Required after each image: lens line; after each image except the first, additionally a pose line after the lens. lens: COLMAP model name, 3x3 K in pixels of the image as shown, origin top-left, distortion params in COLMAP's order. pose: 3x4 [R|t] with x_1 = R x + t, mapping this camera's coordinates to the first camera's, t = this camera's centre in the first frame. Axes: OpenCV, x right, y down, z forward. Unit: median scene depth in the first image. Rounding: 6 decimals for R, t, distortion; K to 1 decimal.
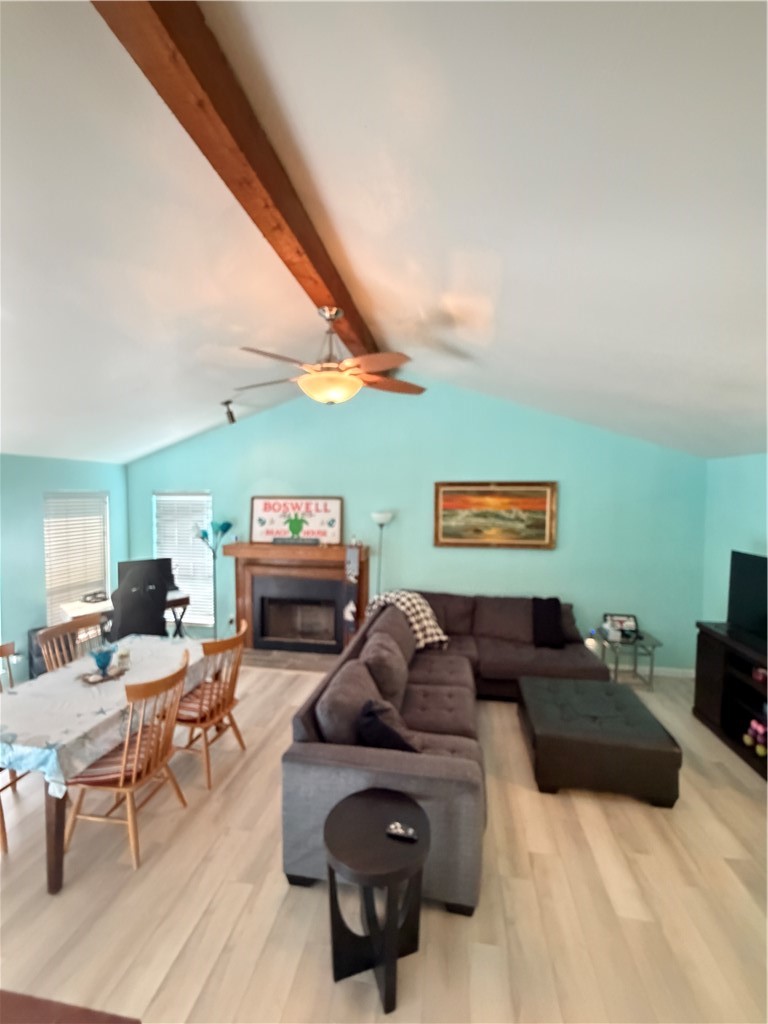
lens RADIAL K [[407.8, 0, 382.3], [0, 407.8, 511.4], [0, 0, 1]] dist [-0.000748, 0.000573]
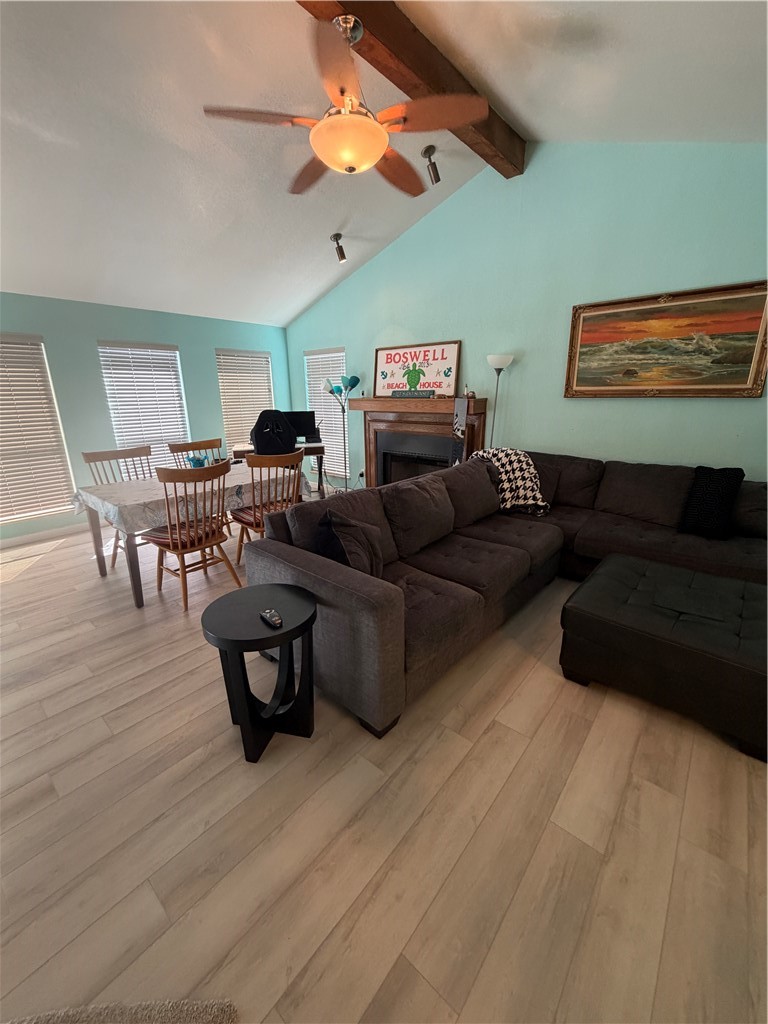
lens RADIAL K [[407.8, 0, 387.5], [0, 407.8, 505.8], [0, 0, 1]] dist [-0.000748, 0.000573]
pose [[0.862230, 0.125950, -0.490608, 0.316831], [-0.009352, 0.972385, 0.233197, 0.142823], [0.506431, -0.196481, 0.839597, 0.180431]]
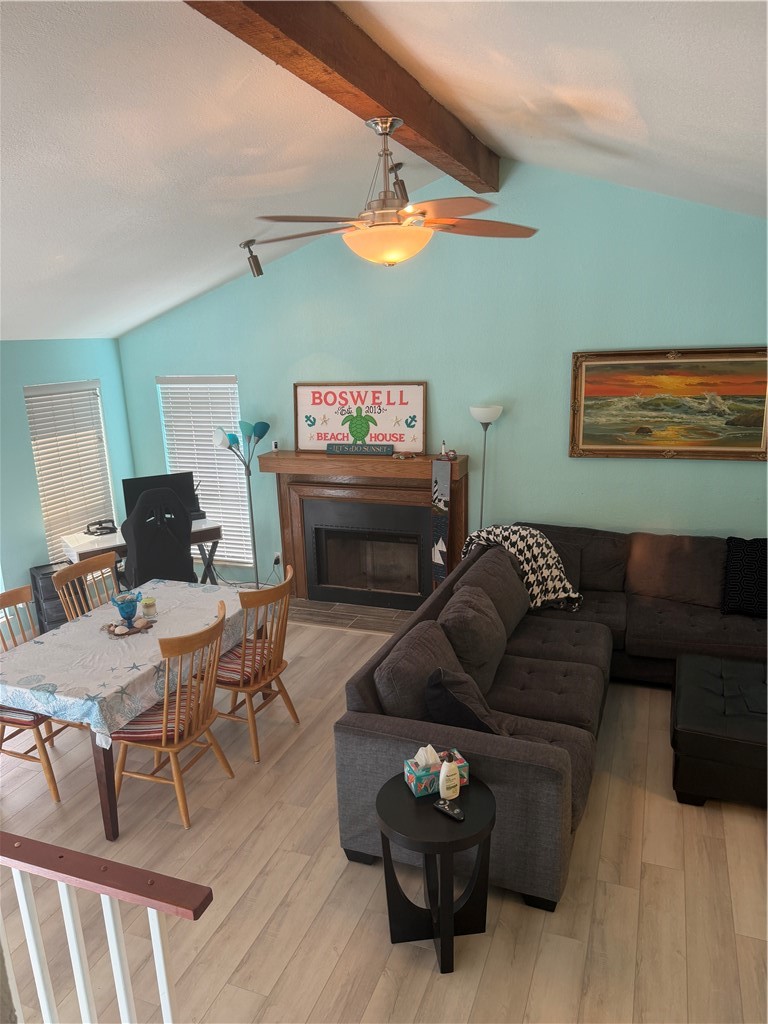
lens RADIAL K [[704.5, 0, 380.8], [0, 704.5, 513.7], [0, 0, 1]] dist [0.071365, -0.072021]
pose [[0.978752, 0.009883, -0.204810, 0.085259], [0.031900, 0.979337, 0.199703, -0.074208], [0.202552, -0.201993, 0.958213, -0.182103]]
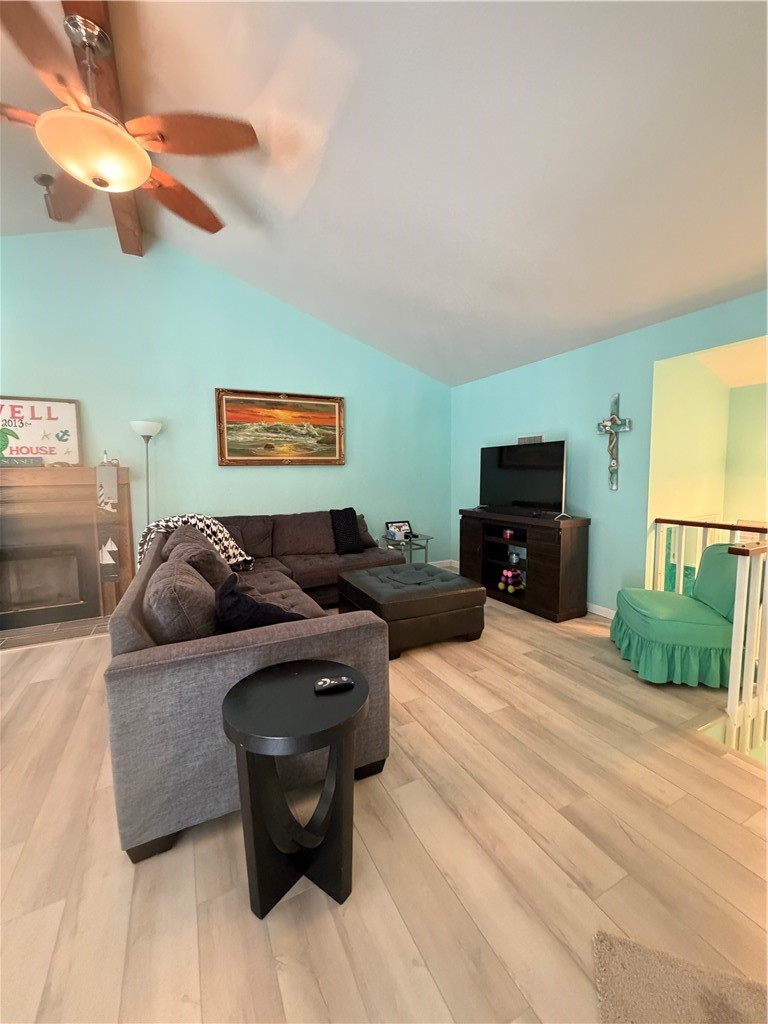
lens RADIAL K [[407.8, 0, 378.1], [0, 407.8, 510.8], [0, 0, 1]] dist [-0.000748, 0.000573]
pose [[0.808542, -0.068729, 0.584412, -0.141838], [0.041230, 0.997332, 0.060247, 0.186295], [-0.586993, -0.024616, 0.809218, 0.147605]]
